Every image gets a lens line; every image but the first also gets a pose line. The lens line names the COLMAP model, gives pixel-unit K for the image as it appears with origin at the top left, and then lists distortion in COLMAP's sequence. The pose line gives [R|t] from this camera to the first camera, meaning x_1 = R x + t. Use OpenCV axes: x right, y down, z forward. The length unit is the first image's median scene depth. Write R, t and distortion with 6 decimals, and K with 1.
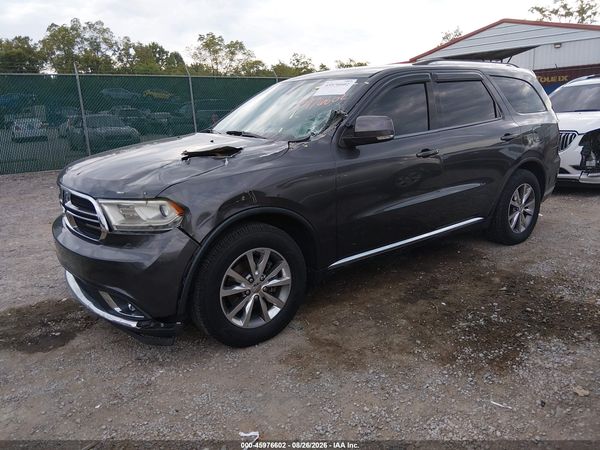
lens RADIAL K [[456.1, 0, 311.5], [0, 456.1, 223.2], [0, 0, 1]] dist [0.099008, -0.177321]
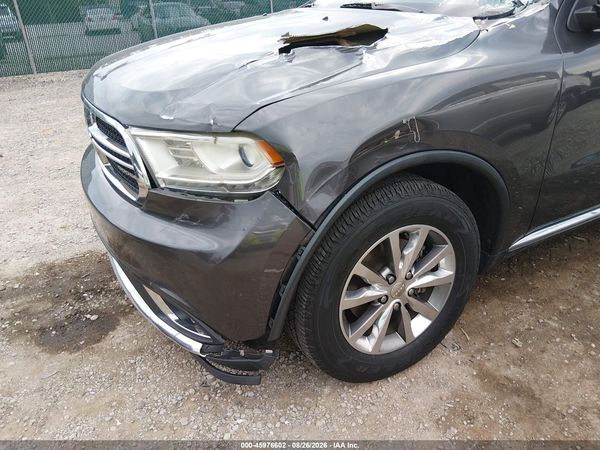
lens RADIAL K [[455.2, 0, 300.0], [0, 455.2, 225.0], [0, 0, 1]] dist [0.102081, -0.185415]
pose [[0.984561, 0.070042, -0.160418, -0.158178], [-0.034749, 0.976422, 0.213058, -0.057912], [0.171558, -0.204194, 0.963780, 0.453077]]
